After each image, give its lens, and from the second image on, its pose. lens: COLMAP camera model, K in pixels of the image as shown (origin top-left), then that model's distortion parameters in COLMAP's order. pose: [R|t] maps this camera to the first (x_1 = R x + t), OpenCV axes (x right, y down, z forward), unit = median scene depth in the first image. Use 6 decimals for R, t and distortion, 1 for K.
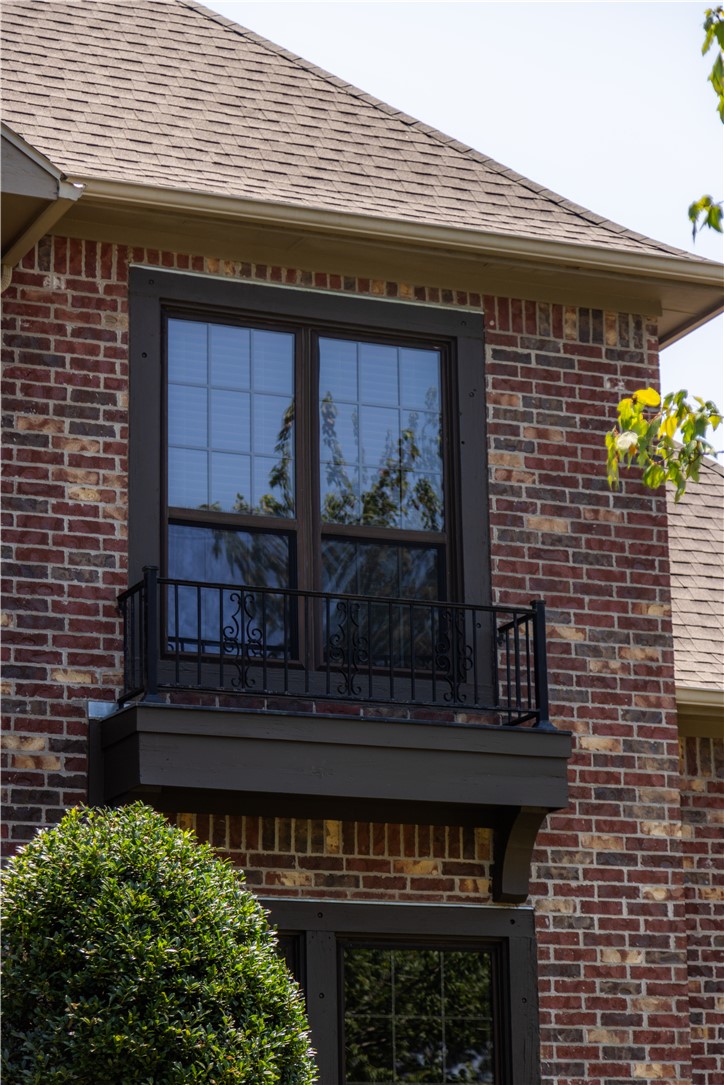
lens RADIAL K [[2812.8, 0, 366.2], [0, 2812.8, 553.3], [0, 0, 1]] dist [0.079087, 0.000000]
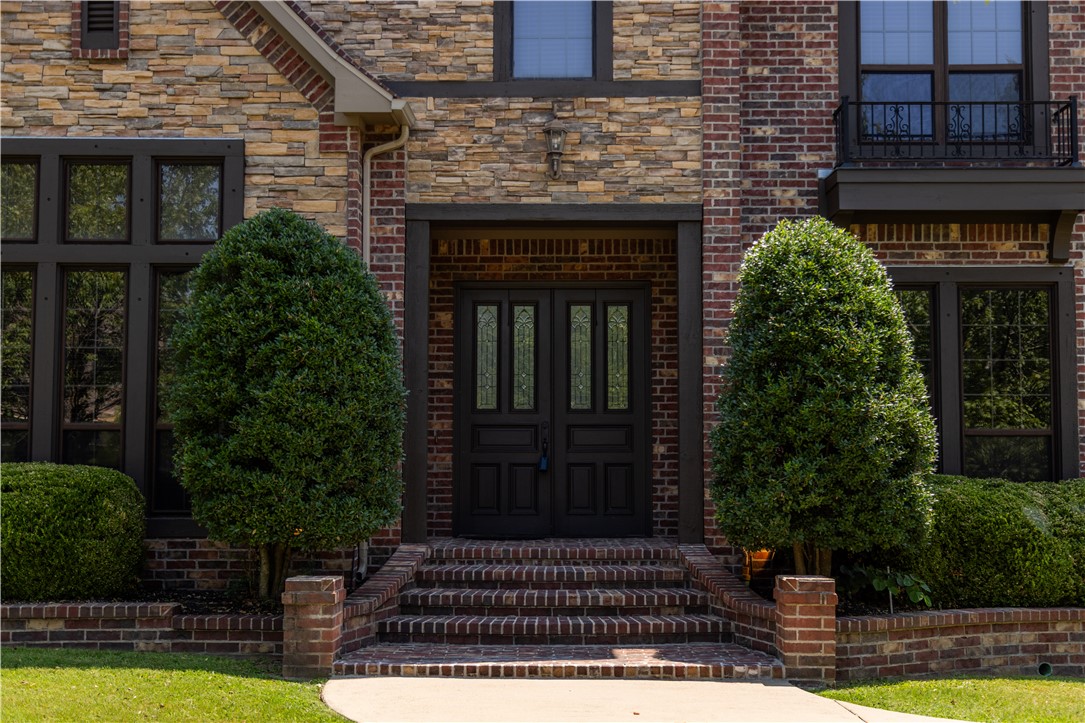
lens RADIAL K [[1322.0, 0, 541.1], [0, 1322.0, 378.1], [0, 0, 1]] dist [0.020437, 0.000000]
pose [[0.910987, -0.008014, -0.412356, 0.102652], [0.083711, 0.982593, 0.165842, 0.025788], [0.403849, -0.185599, 0.895801, 0.068805]]
